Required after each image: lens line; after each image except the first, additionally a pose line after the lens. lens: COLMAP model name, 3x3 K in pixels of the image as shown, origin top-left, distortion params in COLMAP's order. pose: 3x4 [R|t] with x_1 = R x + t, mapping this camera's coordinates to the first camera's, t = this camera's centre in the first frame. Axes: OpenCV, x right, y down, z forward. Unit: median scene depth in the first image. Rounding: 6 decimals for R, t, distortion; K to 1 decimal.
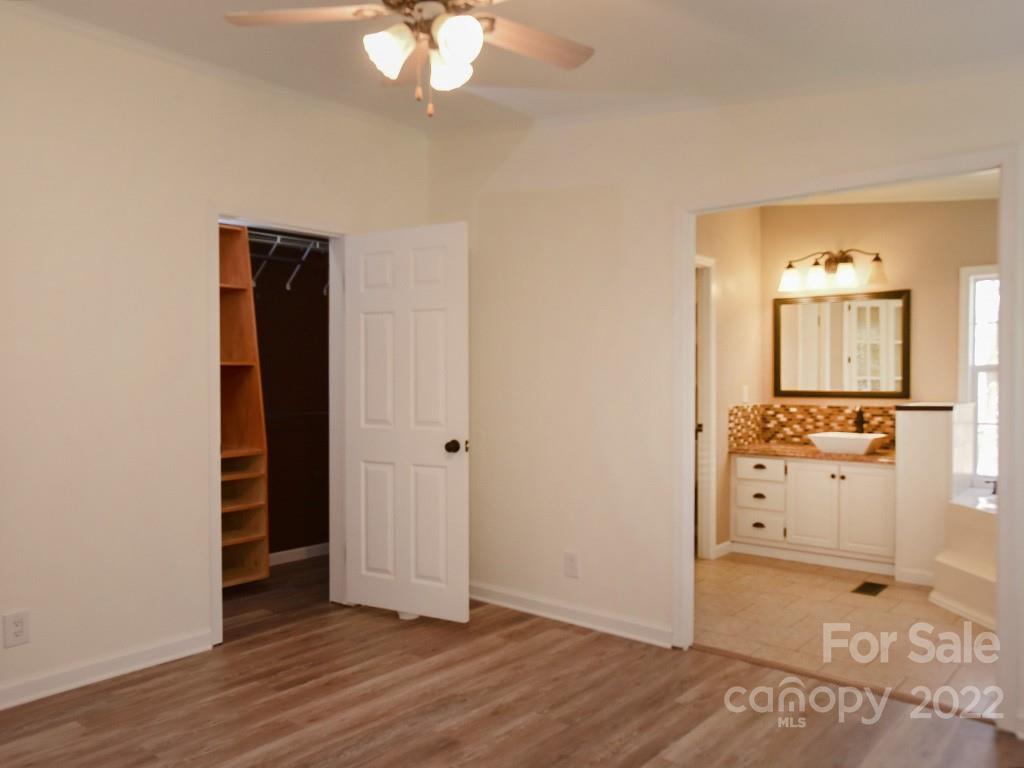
lens RADIAL K [[790.4, 0, 507.6], [0, 790.4, 395.7], [0, 0, 1]] dist [-0.031860, 0.083231]
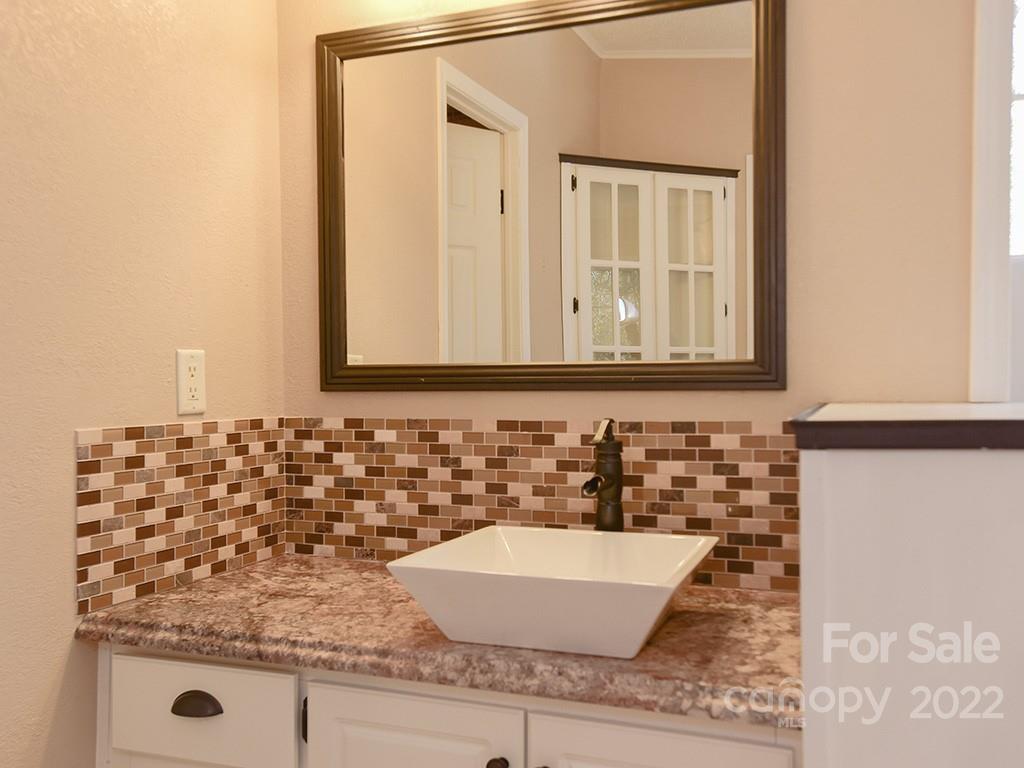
lens RADIAL K [[948.7, 0, 512.0], [0, 948.7, 384.0], [0, 0, 1]] dist [-0.001087, 0.007383]
pose [[0.944243, -0.005714, 0.329200, 0.303472], [0.012039, 0.999780, -0.017179, 0.006044], [-0.329029, 0.020184, 0.944104, 0.690006]]
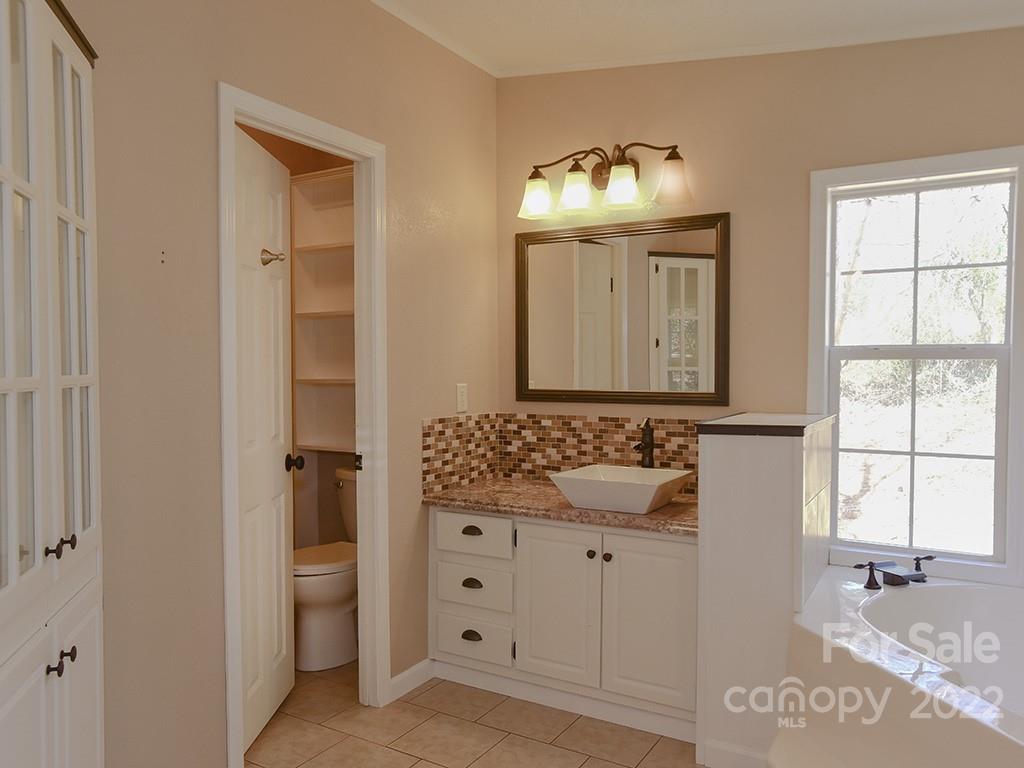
lens RADIAL K [[770.7, 0, 505.8], [0, 770.7, 395.0], [0, 0, 1]] dist [-0.032251, 0.076729]
pose [[0.986509, -0.004435, 0.163648, 0.245508], [0.002432, 0.999920, 0.012436, -0.010379], [-0.163690, -0.011870, 0.986440, 0.450426]]
